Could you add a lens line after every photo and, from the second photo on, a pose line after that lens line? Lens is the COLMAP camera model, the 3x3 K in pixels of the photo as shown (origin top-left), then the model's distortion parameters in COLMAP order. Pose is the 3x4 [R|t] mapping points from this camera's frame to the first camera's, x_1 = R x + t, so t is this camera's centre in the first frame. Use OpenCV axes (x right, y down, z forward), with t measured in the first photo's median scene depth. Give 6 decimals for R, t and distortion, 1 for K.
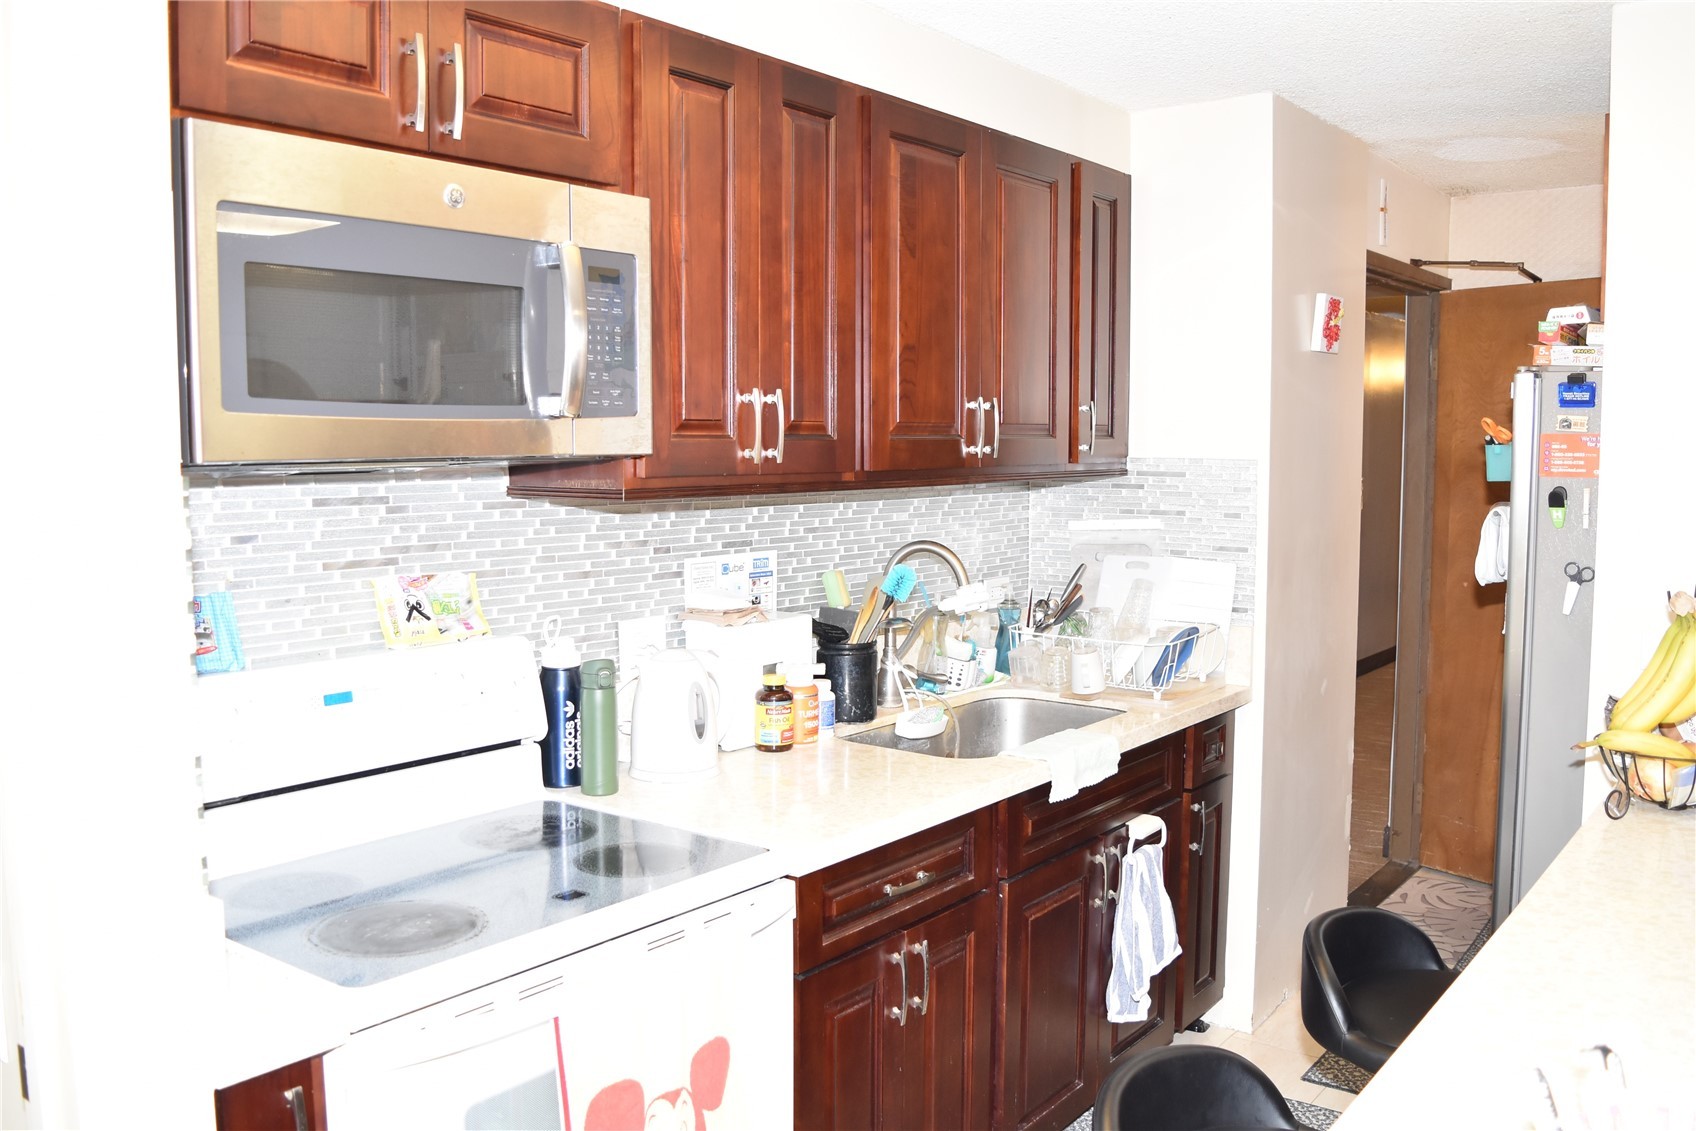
lens RADIAL K [[1422.5, 0, 851.7], [0, 1422.5, 570.1], [0, 0, 1]] dist [-0.080557, 0.012014]
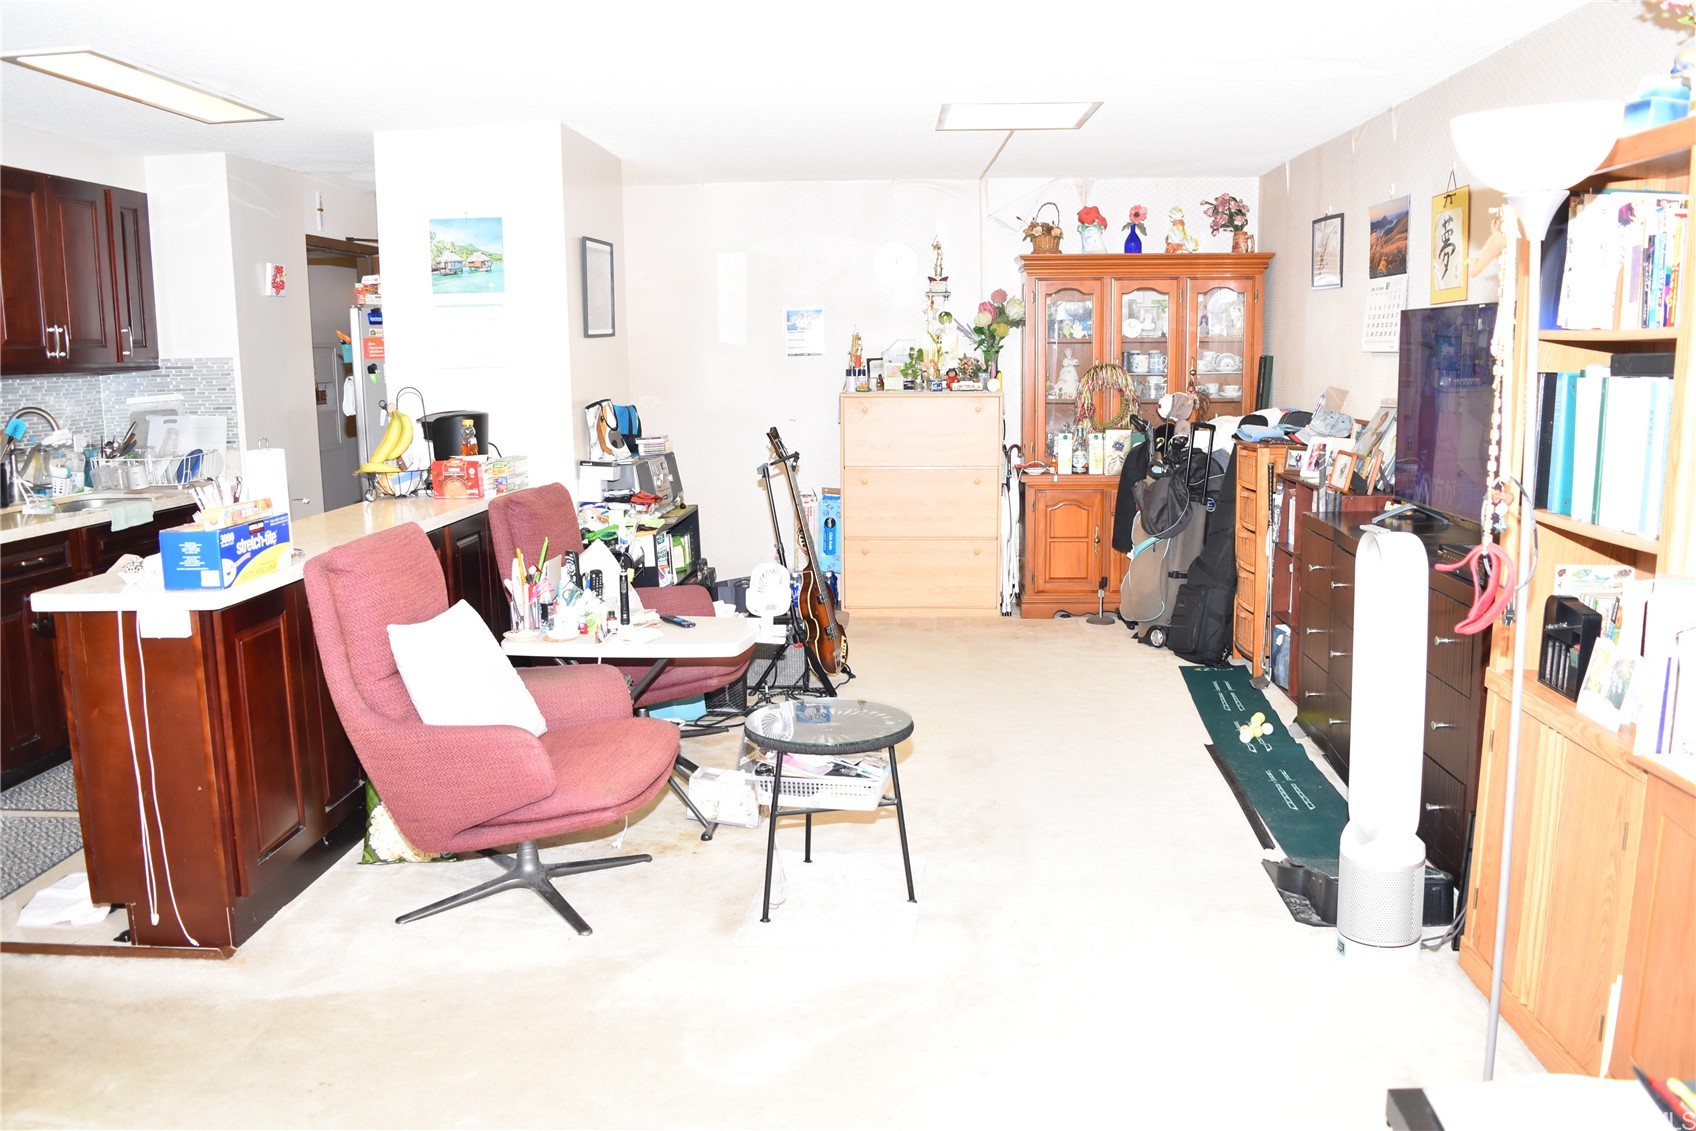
lens RADIAL K [[1343.8, 0, 854.1], [0, 1343.8, 567.2], [0, 0, 1]] dist [-0.091645, 0.017358]
pose [[0.824970, -0.099190, 0.556405, -0.019358], [0.064722, 0.994583, 0.081342, 0.109586], [-0.561459, -0.031093, 0.826920, -0.892000]]
